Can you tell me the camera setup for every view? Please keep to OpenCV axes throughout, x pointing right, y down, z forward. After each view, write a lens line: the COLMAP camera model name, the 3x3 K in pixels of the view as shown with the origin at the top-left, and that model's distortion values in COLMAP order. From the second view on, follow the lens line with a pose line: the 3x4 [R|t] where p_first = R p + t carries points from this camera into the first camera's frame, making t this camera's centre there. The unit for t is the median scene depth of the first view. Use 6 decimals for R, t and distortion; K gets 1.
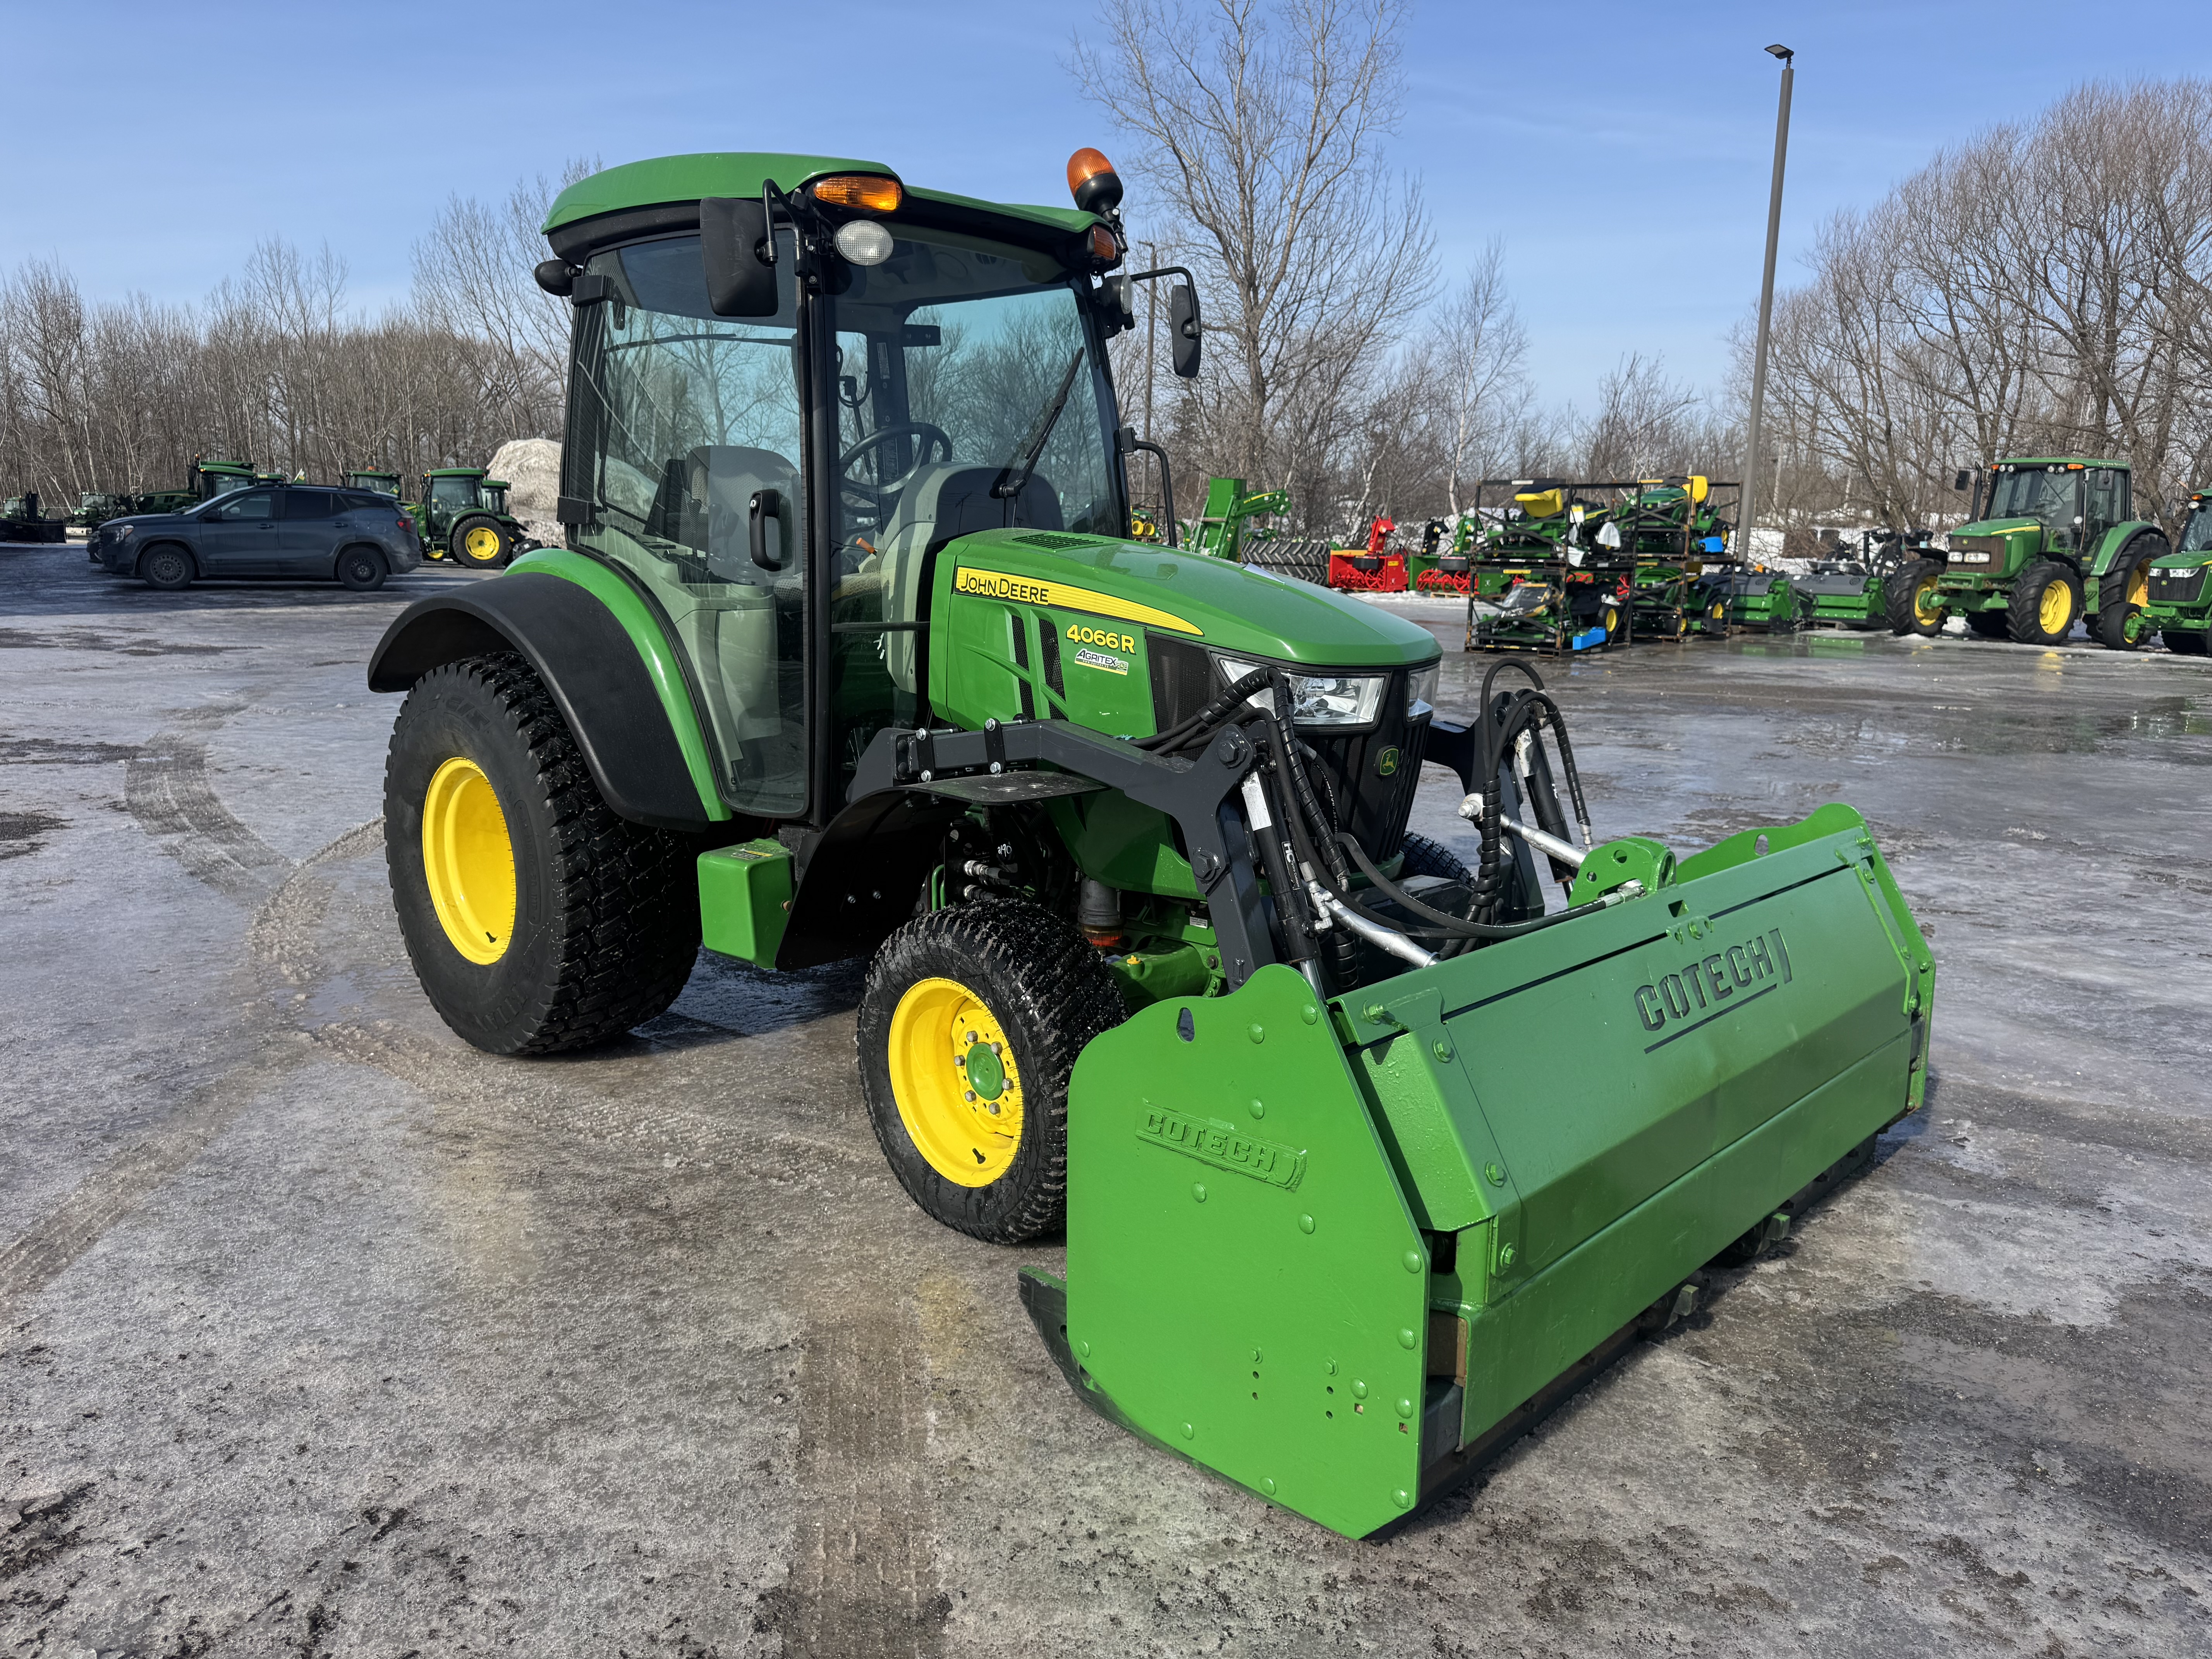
lens RADIAL K [[1523.0, 0, 1099.9], [0, 1523.0, 821.5], [0, 0, 1]] dist [0.033517, -0.033163]
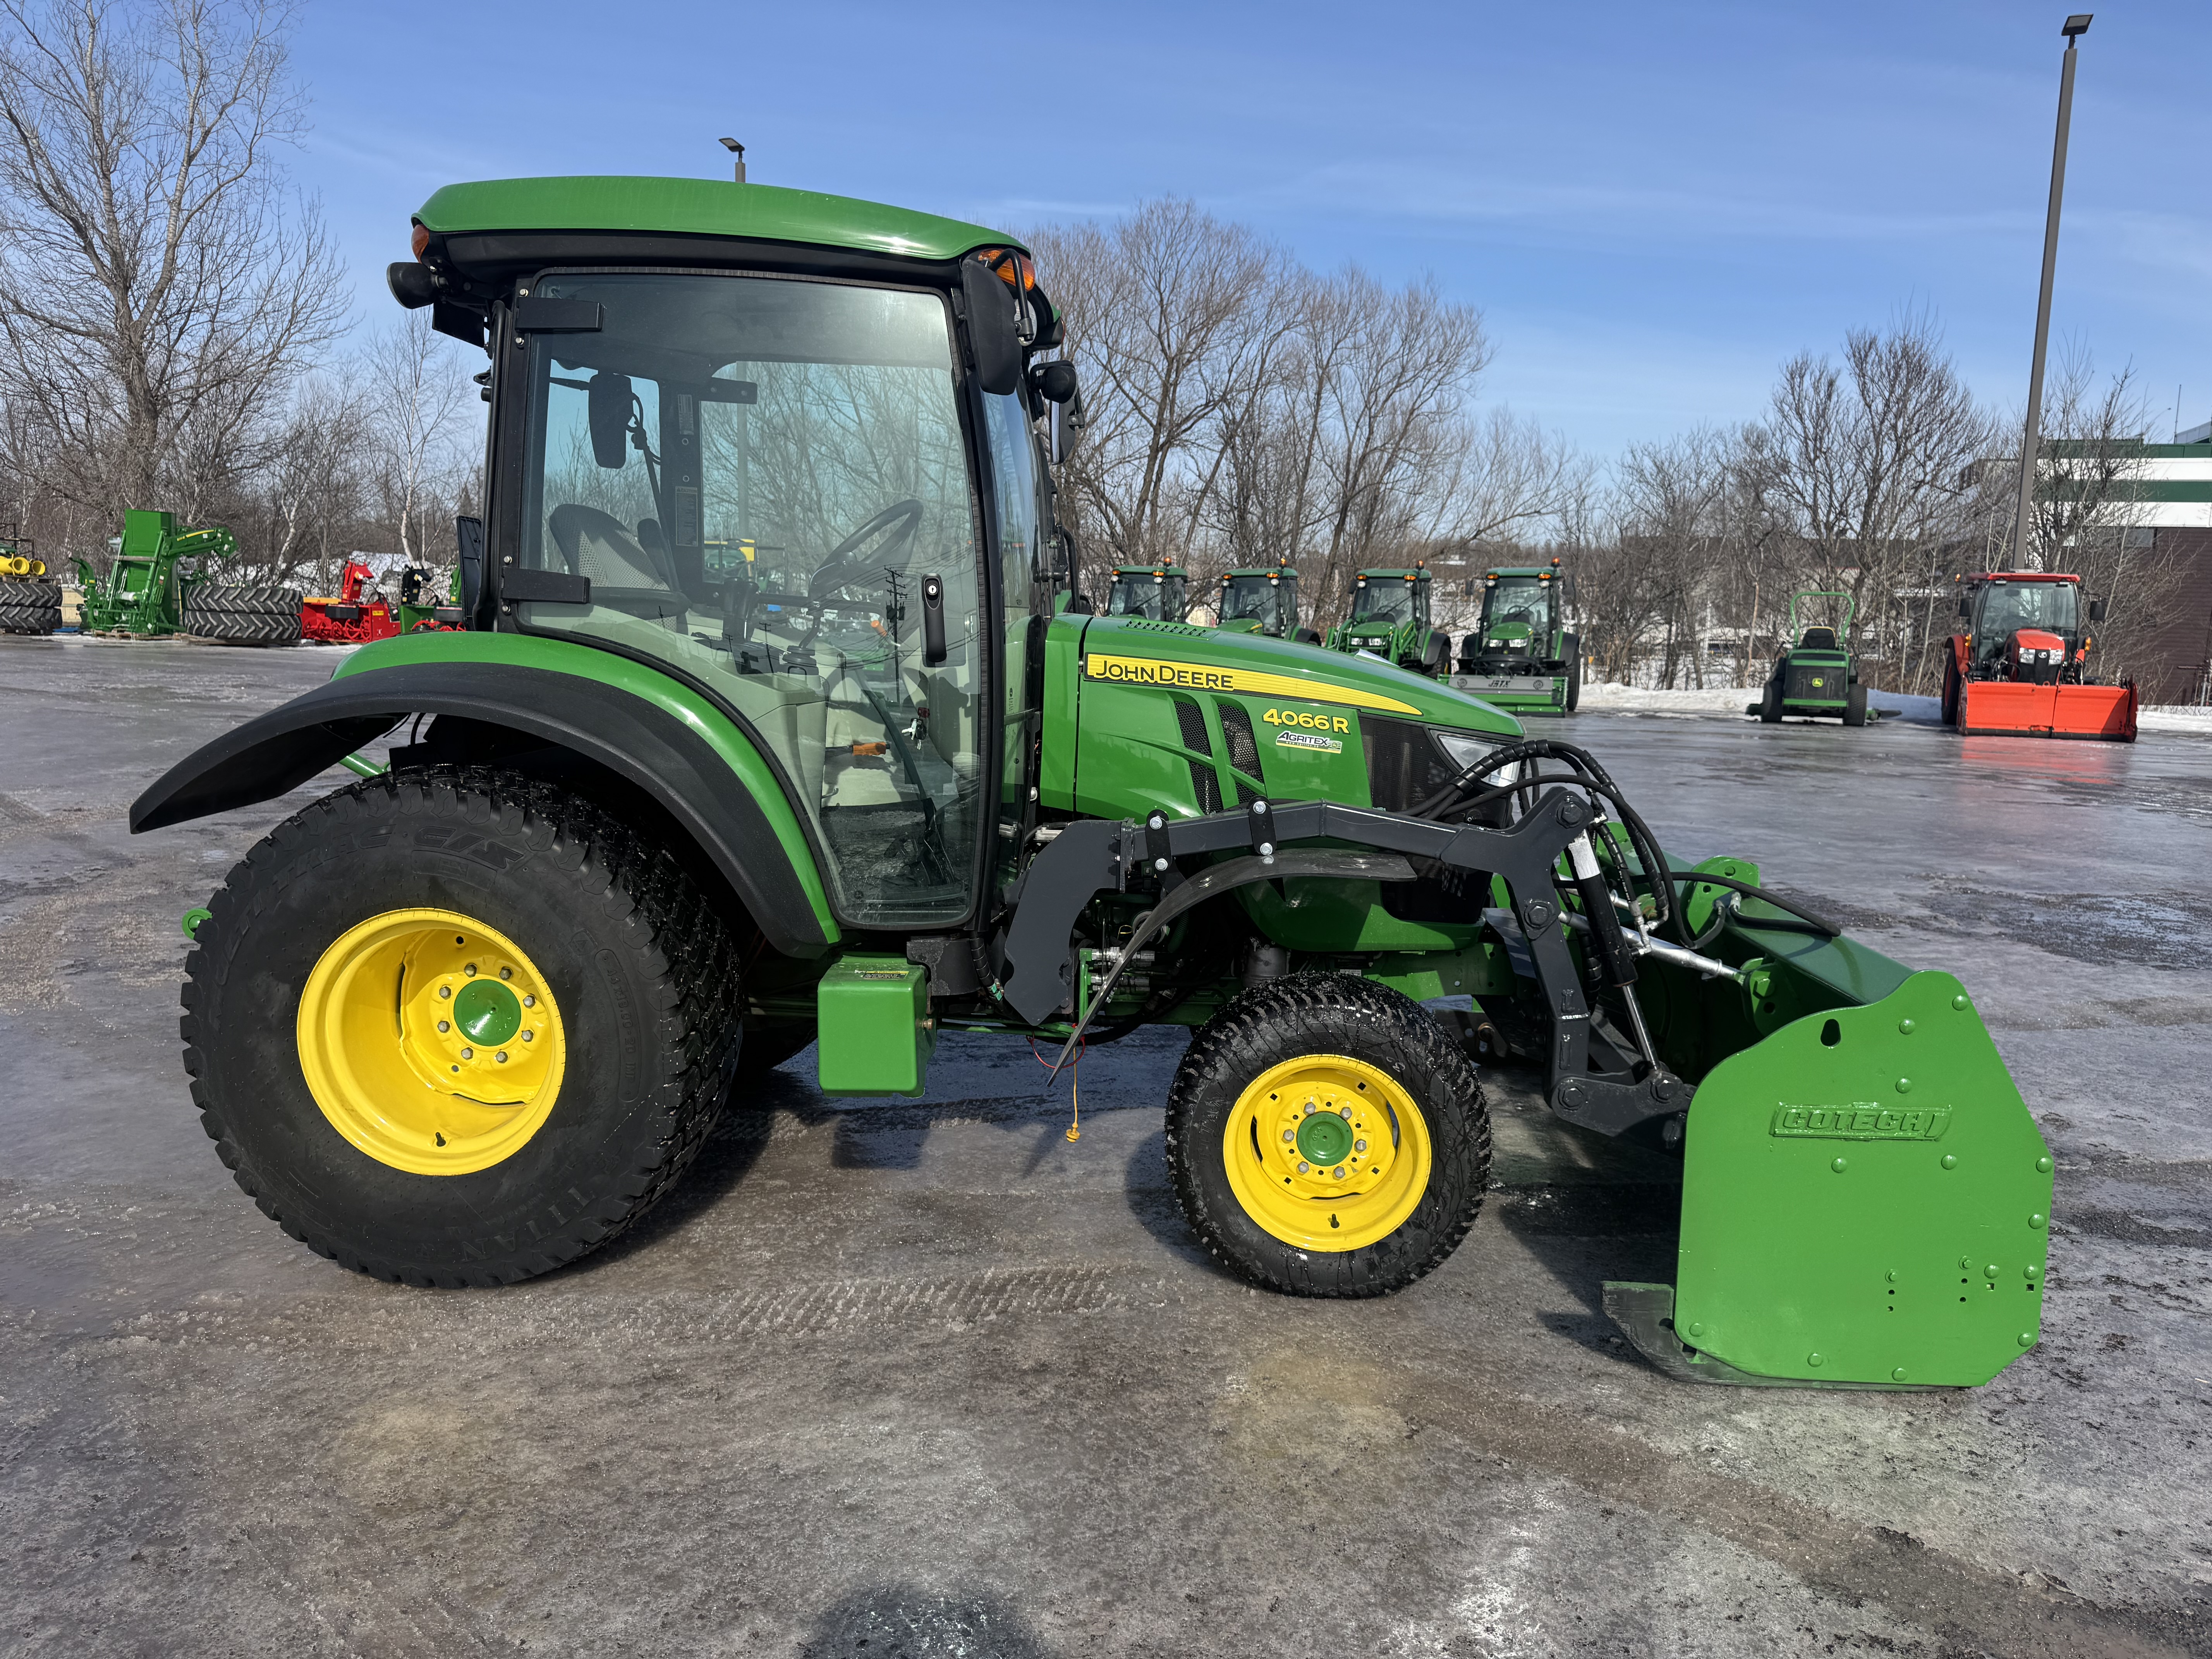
lens RADIAL K [[1523.0, 0, 1090.9], [0, 1523.0, 829.5], [0, 0, 1]] dist [0.033517, -0.033163]
pose [[0.783113, -0.082432, 0.616393, -0.718477], [0.098980, 0.995062, 0.007320, -0.061043], [-0.613952, 0.055279, 0.787405, 0.228336]]
